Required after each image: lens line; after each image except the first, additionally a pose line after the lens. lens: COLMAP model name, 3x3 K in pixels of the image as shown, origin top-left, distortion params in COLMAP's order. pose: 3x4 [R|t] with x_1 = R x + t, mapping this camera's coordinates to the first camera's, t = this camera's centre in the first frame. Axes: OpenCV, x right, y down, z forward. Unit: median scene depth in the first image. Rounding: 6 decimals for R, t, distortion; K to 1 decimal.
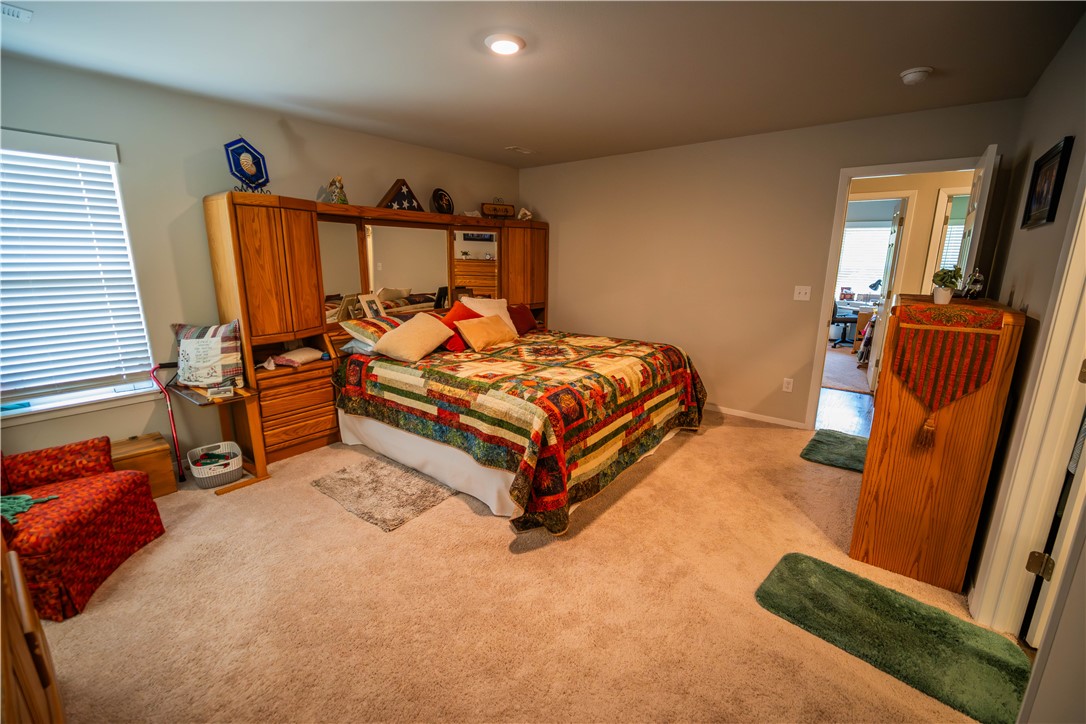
lens RADIAL K [[460.1, 0, 543.0], [0, 460.1, 362.0], [0, 0, 1]] dist [-0.011148, -0.000328]
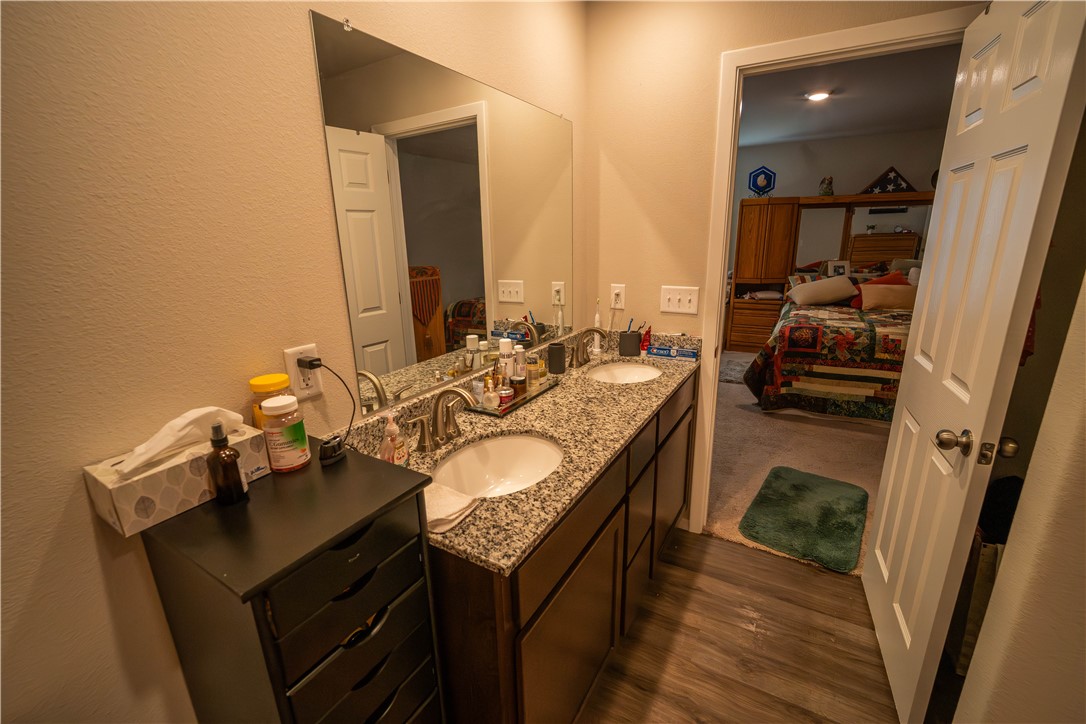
lens RADIAL K [[460.1, 0, 543.0], [0, 460.1, 362.0], [0, 0, 1]] dist [-0.011148, -0.000328]
pose [[0.135166, 0.250787, -0.958559, 1.080687], [-0.200990, 0.954264, 0.221321, 0.013878], [0.970223, 0.162746, 0.179390, -0.028758]]
